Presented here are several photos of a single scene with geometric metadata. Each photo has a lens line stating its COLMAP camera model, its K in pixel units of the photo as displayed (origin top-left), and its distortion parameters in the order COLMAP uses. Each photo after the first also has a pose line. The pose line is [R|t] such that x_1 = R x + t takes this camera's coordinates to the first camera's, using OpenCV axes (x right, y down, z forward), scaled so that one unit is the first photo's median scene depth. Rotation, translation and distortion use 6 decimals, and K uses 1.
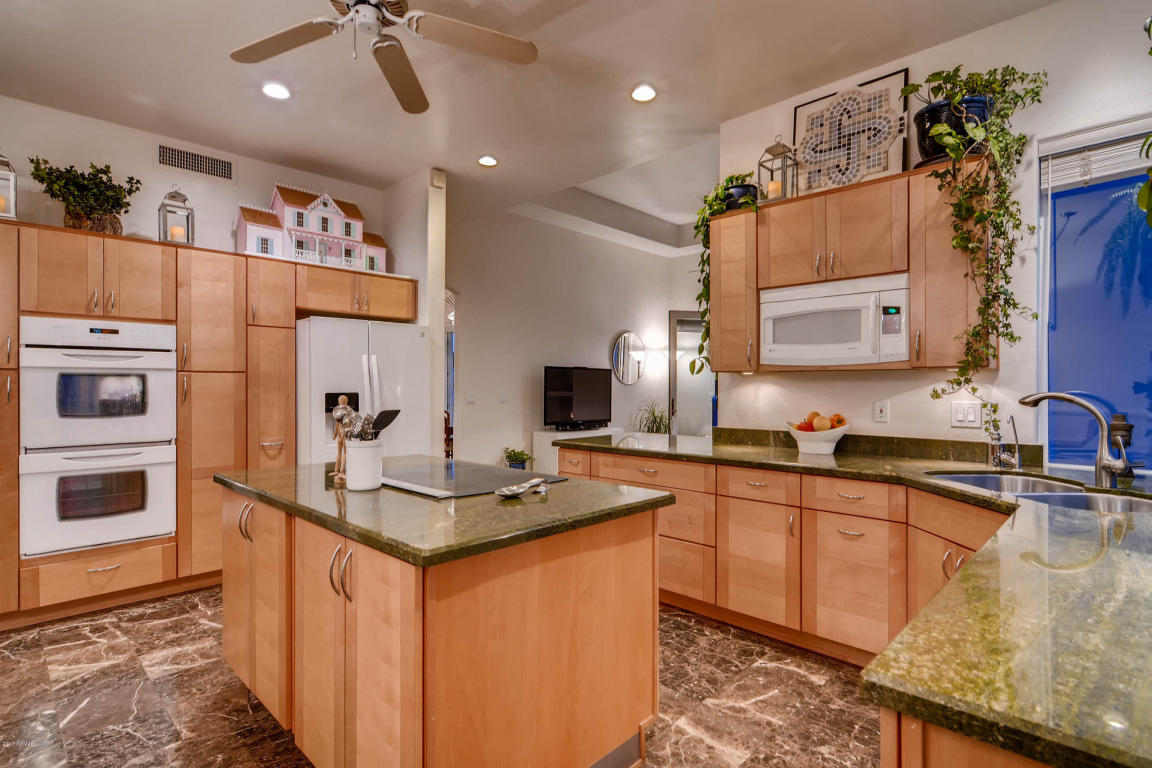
lens RADIAL K [[578.2, 0, 576.0], [0, 578.2, 384.0], [0, 0, 1]] dist [-0.002164, -0.000568]
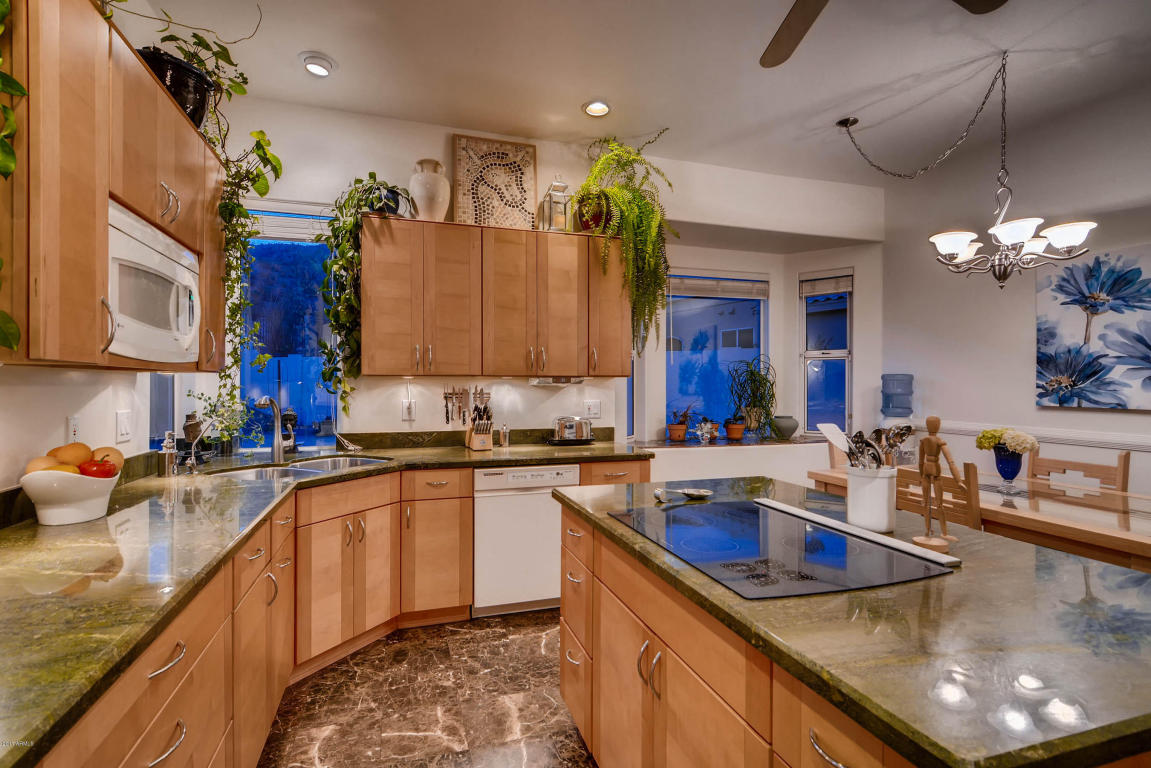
lens RADIAL K [[558.7, 0, 575.5], [0, 558.7, 384.0], [0, 0, 1]] dist [-0.001376, -0.000015]
pose [[-0.886477, -0.002663, 0.462764, -0.307867], [-0.006269, 0.999961, -0.006255, -0.008812], [-0.462729, -0.008447, -0.886459, 1.596482]]
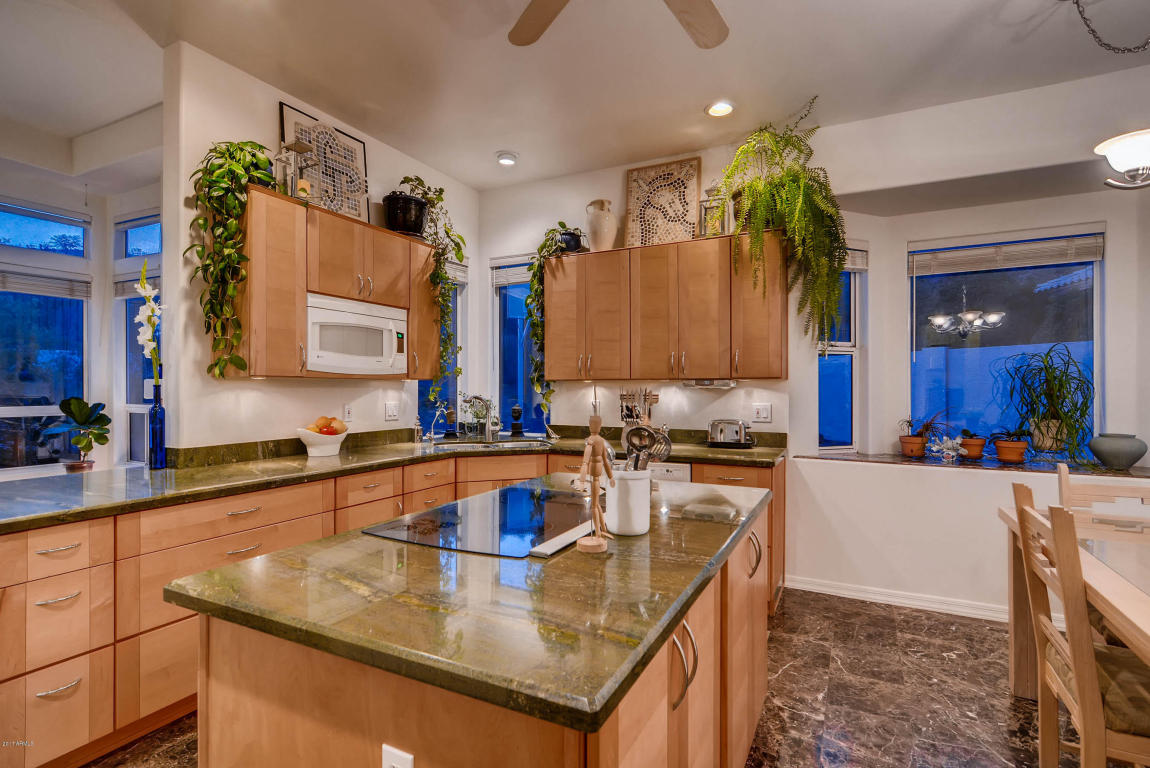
lens RADIAL K [[556.1, 0, 575.0], [0, 556.1, 384.0], [0, 0, 1]] dist [0.002032, 0.000226]
pose [[-0.300002, 0.004733, 0.953927, -0.891265], [-0.008121, 0.999939, -0.007515, -0.009933], [-0.953904, -0.010001, -0.299945, 1.110880]]
